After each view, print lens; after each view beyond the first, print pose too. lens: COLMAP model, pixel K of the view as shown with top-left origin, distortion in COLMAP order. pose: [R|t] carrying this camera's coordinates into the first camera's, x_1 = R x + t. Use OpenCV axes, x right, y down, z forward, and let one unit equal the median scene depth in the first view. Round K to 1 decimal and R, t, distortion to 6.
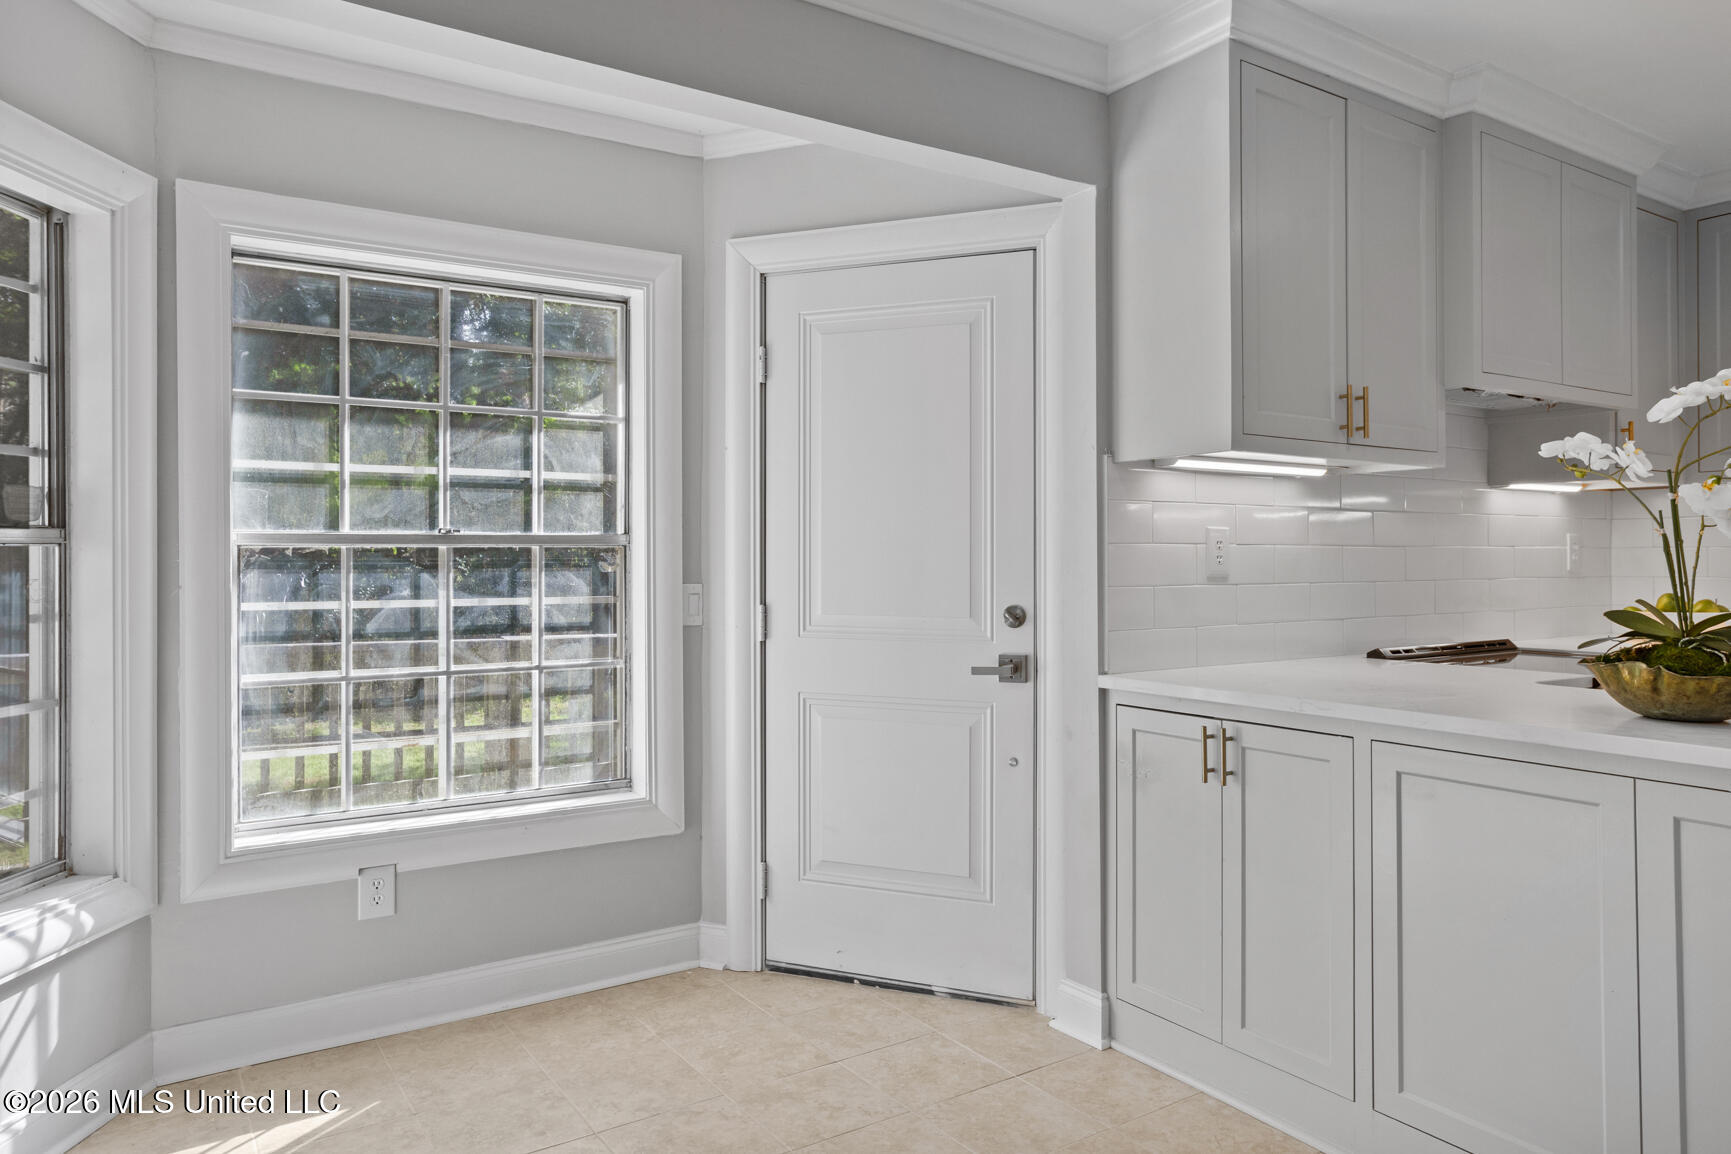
lens RADIAL K [[1141.5, 0, 836.0], [0, 1141.5, 586.4], [0, 0, 1]] dist [-0.006024, 0.047122]
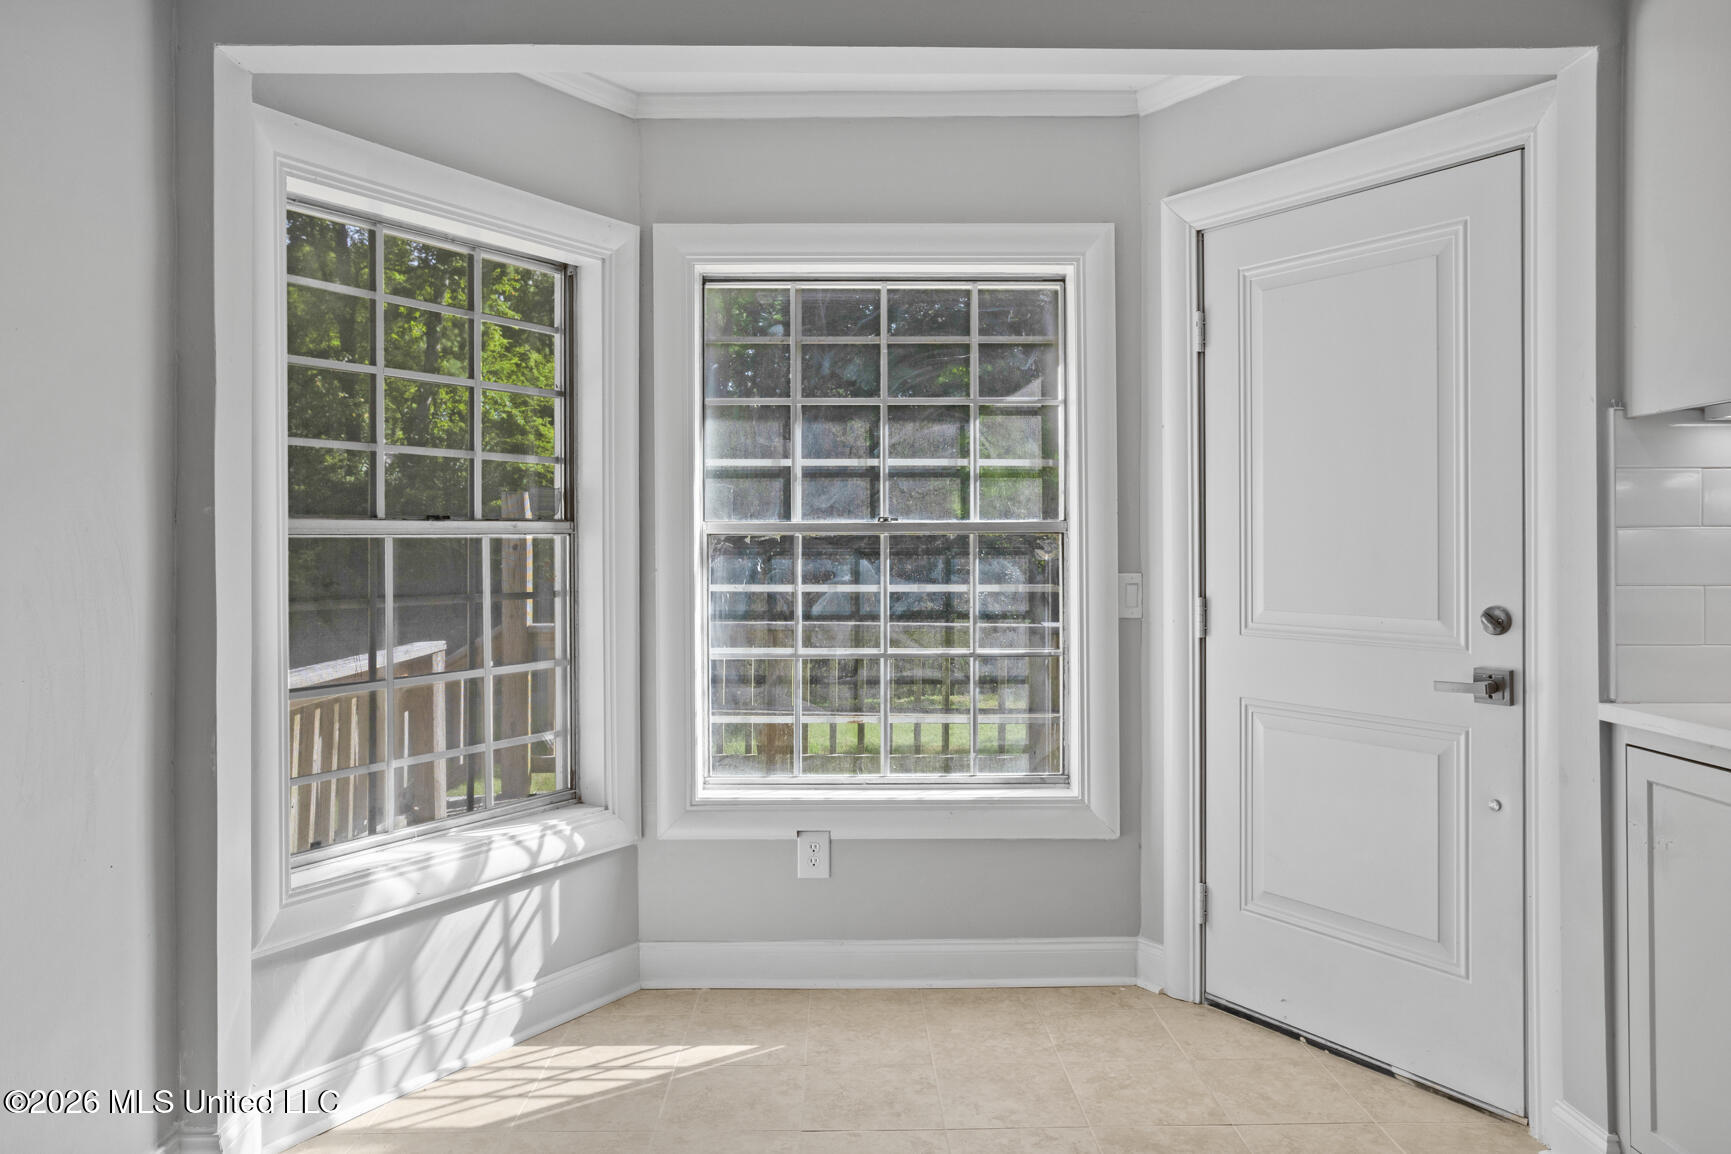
lens RADIAL K [[1139.8, 0, 867.4], [0, 1139.8, 571.4], [0, 0, 1]] dist [-0.019465, 0.044773]
pose [[0.851462, 0.013189, -0.524250, 0.195565], [-0.014478, 0.999894, 0.001641, -0.002650], [0.524216, 0.006193, 0.851563, 0.103943]]
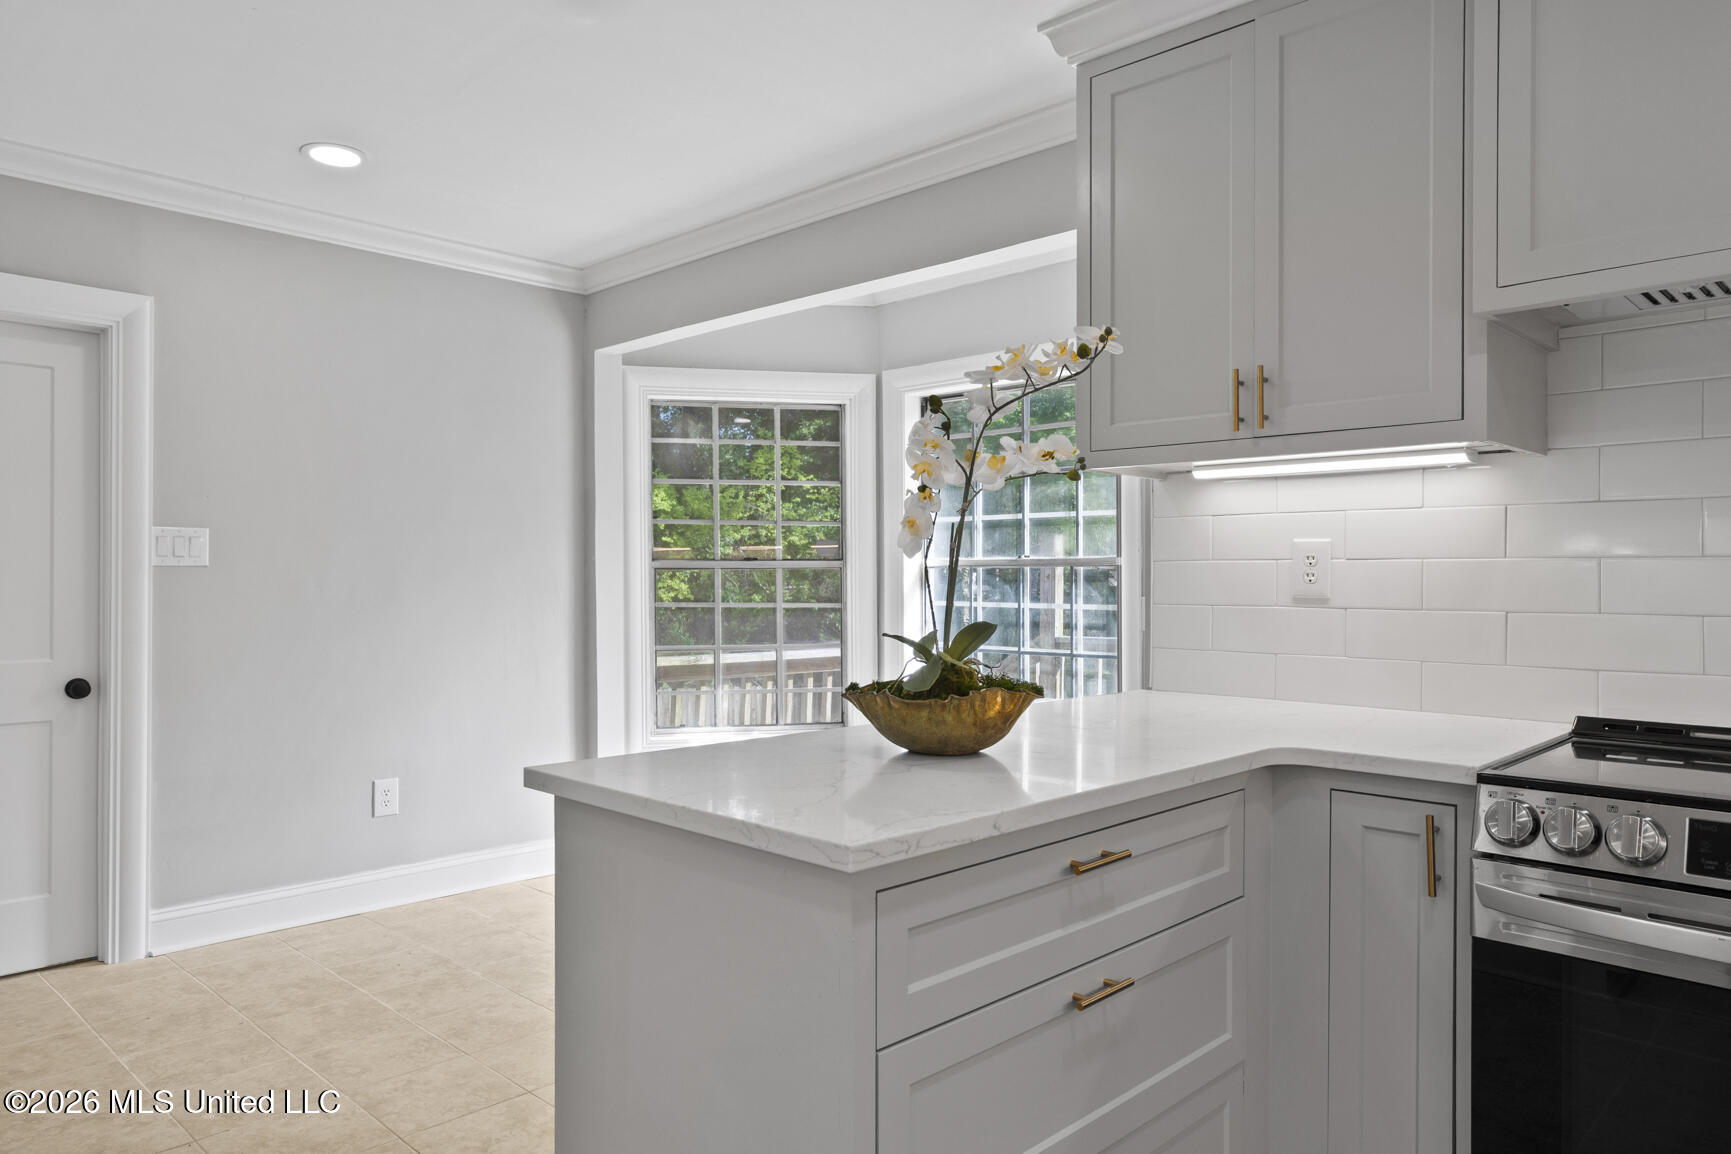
lens RADIAL K [[1163.9, 0, 865.1], [0, 1163.9, 559.3], [0, 0, 1]] dist [-0.027562, 0.067587]
pose [[0.218212, -0.011025, -0.975839, 1.091102], [-0.041164, 0.998942, -0.020490, -0.006089], [0.975033, 0.044640, 0.217527, 0.485892]]
